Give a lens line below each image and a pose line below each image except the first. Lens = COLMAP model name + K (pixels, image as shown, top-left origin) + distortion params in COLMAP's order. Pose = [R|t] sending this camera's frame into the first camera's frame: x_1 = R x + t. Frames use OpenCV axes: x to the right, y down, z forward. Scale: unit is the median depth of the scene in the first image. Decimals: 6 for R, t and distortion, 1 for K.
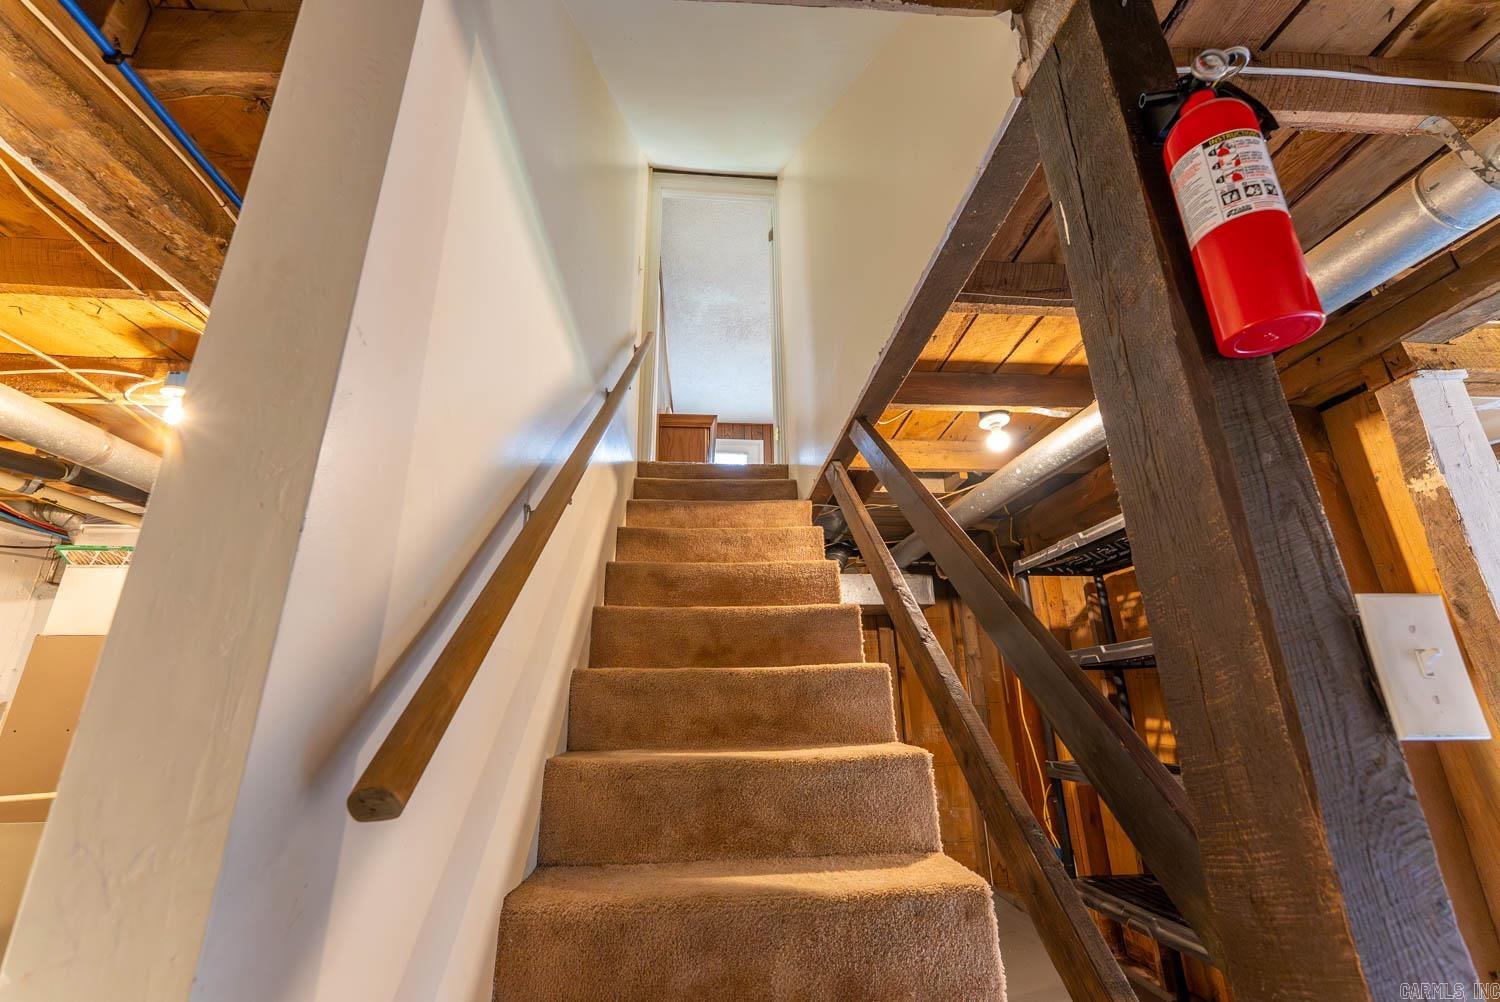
lens RADIAL K [[607.3, 0, 745.6], [0, 607.3, 494.9], [0, 0, 1]] dist [-0.001429, 0.000132]
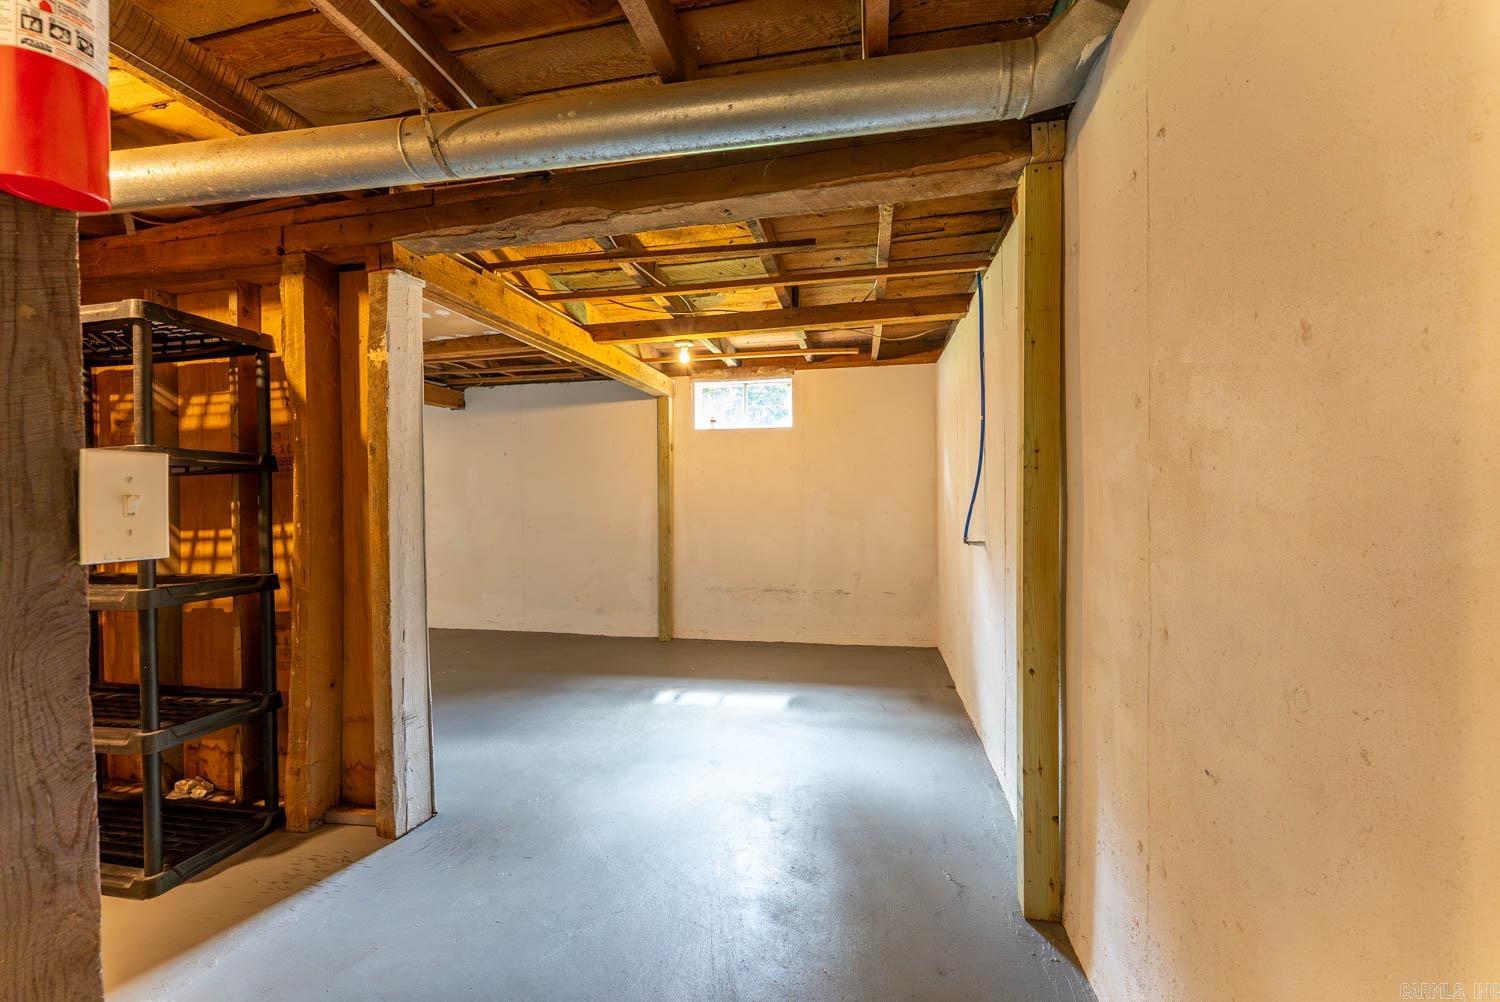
lens RADIAL K [[607.3, 0, 751.5], [0, 607.3, 498.9], [0, 0, 1]] dist [-0.001429, 0.000132]
pose [[0.263945, 0.003084, 0.964533, 0.078164], [-0.304068, 0.949271, 0.080173, -0.081717], [-0.915356, -0.314445, 0.251493, -0.179357]]
